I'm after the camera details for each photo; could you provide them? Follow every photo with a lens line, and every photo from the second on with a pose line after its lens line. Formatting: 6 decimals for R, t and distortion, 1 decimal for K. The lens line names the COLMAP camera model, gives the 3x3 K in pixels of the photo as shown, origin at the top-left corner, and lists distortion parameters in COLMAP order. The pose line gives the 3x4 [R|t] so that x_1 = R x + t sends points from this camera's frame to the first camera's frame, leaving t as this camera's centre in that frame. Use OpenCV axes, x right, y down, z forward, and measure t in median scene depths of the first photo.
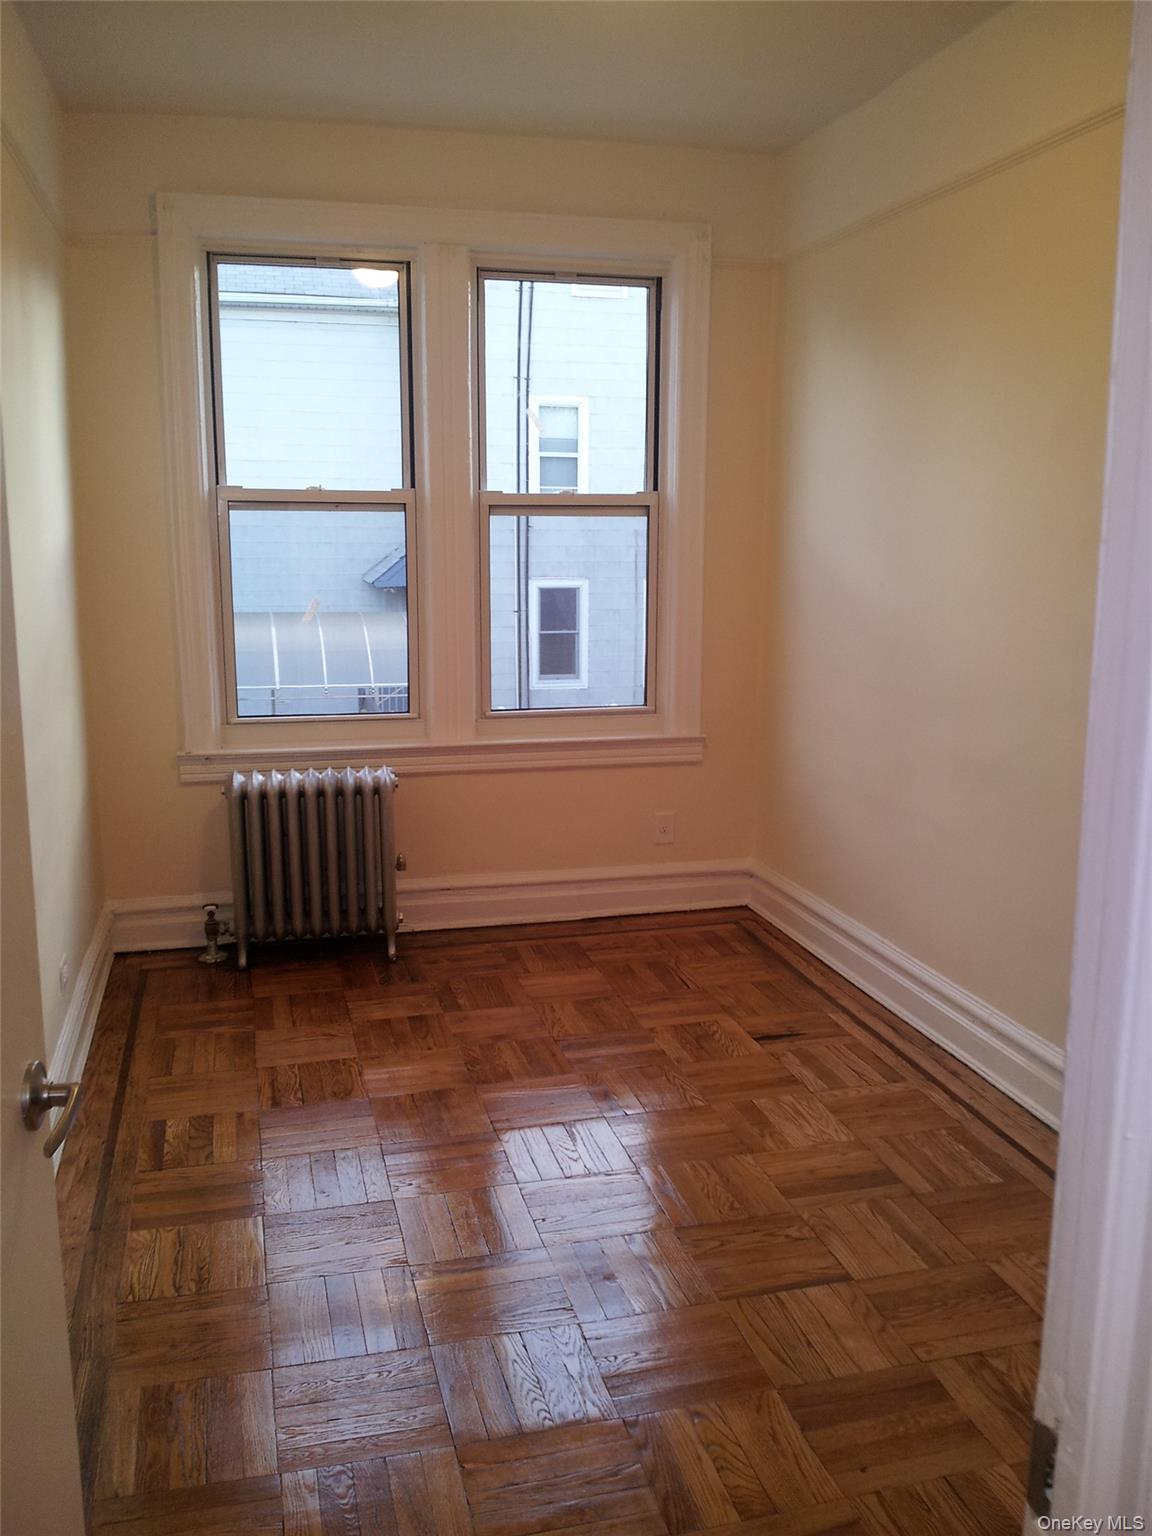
lens RADIAL K [[1201.4, 0, 576.0], [0, 1201.4, 768.0], [0, 0, 1]] dist [0.033454, 0.000063]
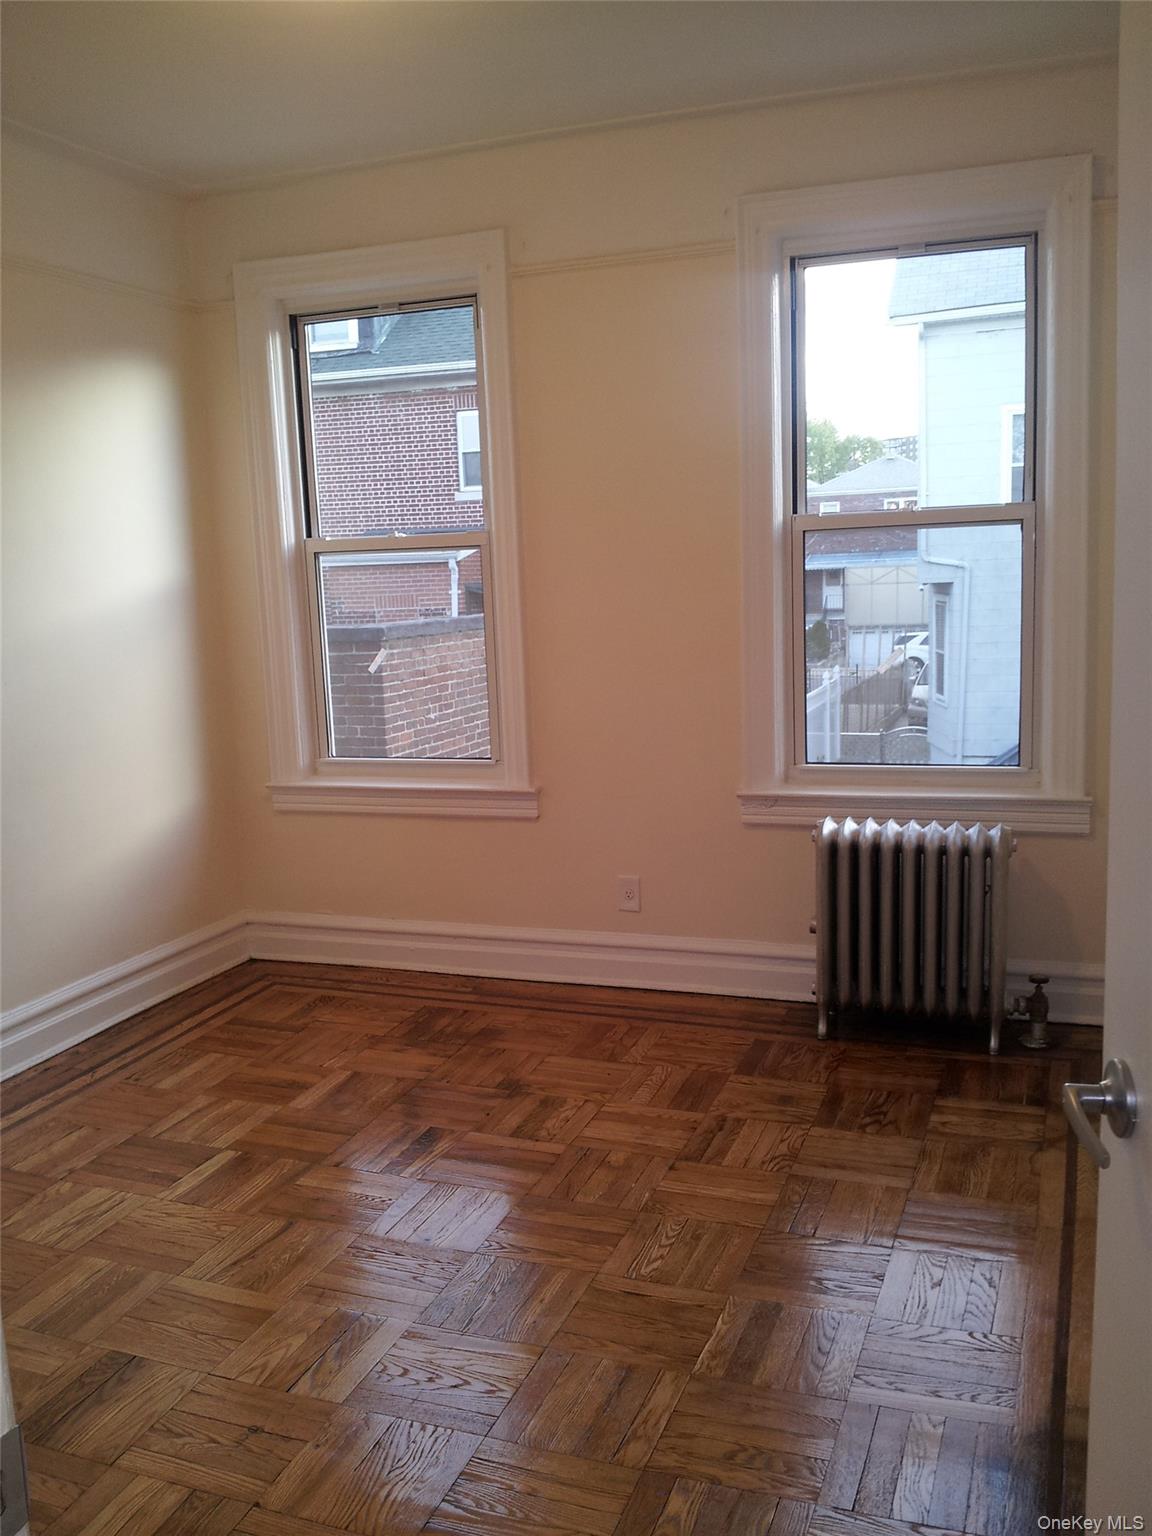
lens RADIAL K [[1379.5, 0, 576.0], [0, 1379.5, 768.0], [0, 0, 1]] dist [0.058603, -0.000012]
pose [[0.850934, 0.040610, -0.523700, 0.295014], [-0.059138, 0.998075, -0.018695, -0.010818], [0.521933, 0.046879, 0.851698, 0.054930]]
